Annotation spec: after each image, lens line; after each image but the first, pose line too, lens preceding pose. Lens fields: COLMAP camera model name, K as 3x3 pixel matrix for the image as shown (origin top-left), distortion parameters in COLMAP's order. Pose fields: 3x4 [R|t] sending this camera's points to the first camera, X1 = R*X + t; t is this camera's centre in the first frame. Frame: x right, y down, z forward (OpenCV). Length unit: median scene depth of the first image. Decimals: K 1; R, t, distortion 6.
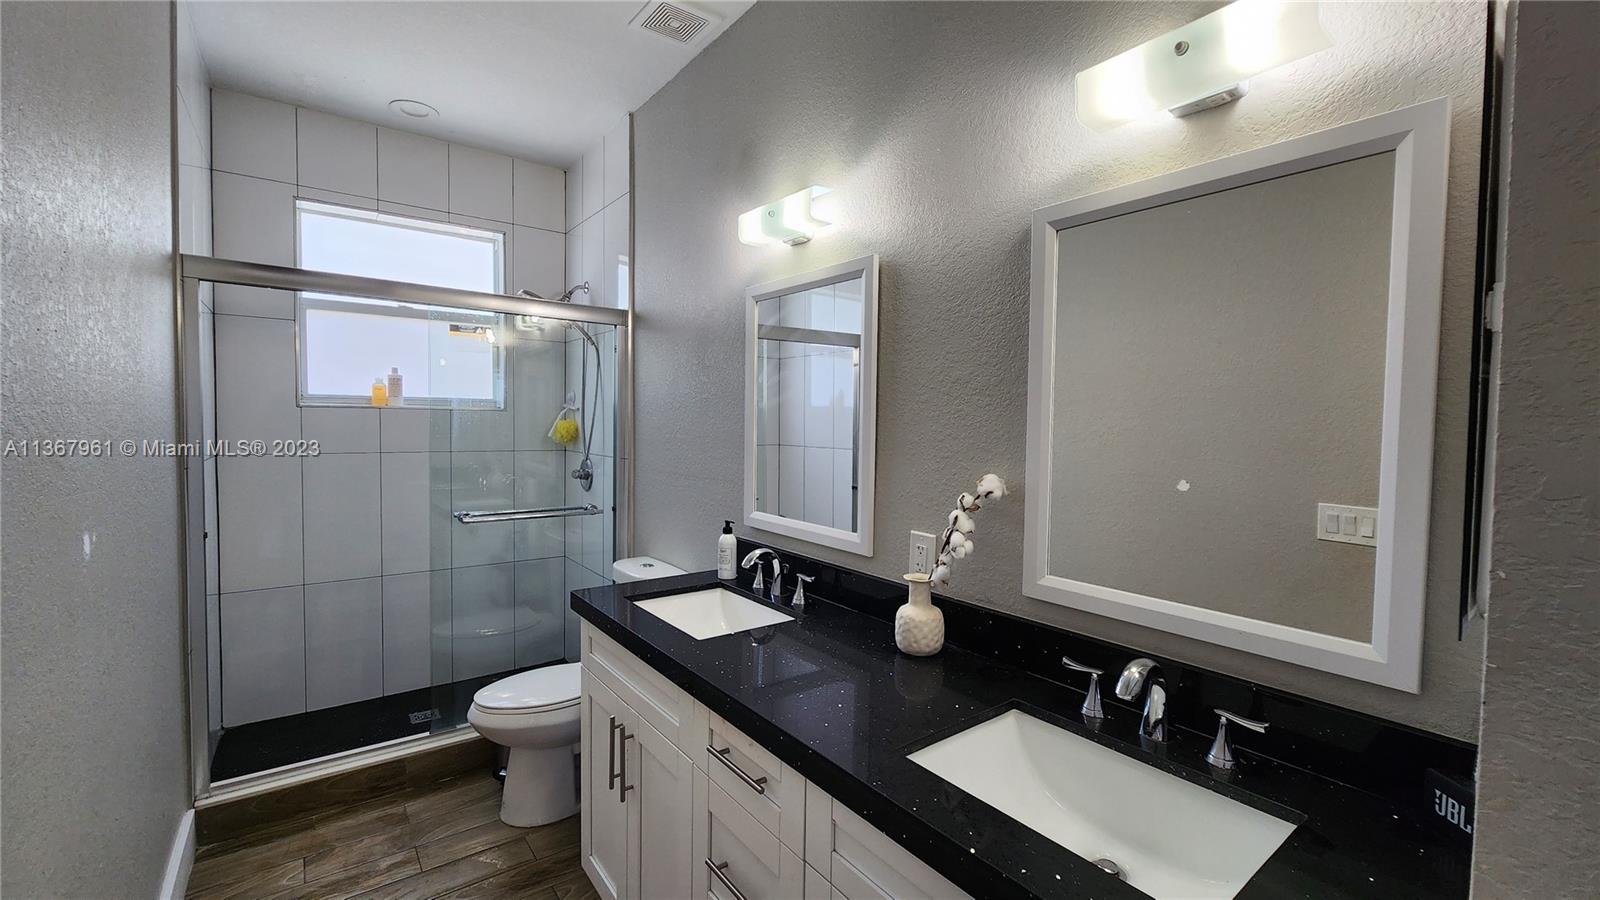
lens RADIAL K [[655.2, 0, 803.4], [0, 655.2, 451.4], [0, 0, 1]] dist [-0.002796, -0.000248]
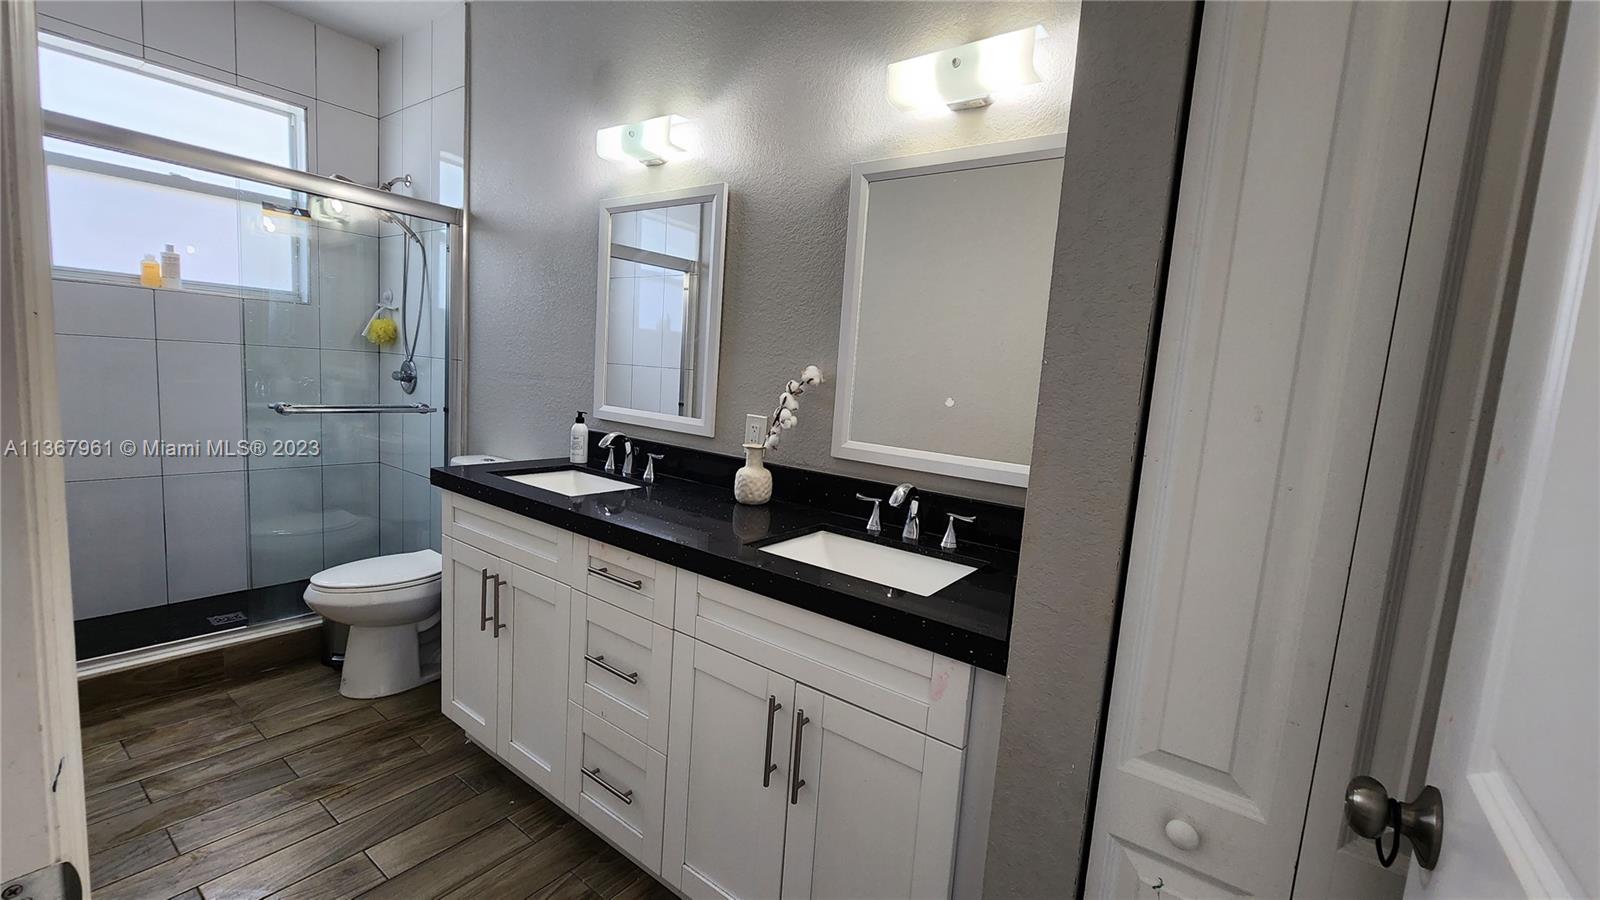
lens RADIAL K [[655.2, 0, 796.2], [0, 655.2, 446.5], [0, 0, 1]] dist [-0.002796, -0.000248]
pose [[0.961675, 0.020401, 0.273433, -0.069023], [-0.043595, 0.995919, 0.079019, 0.063853], [-0.270706, -0.087911, 0.958640, -0.181884]]
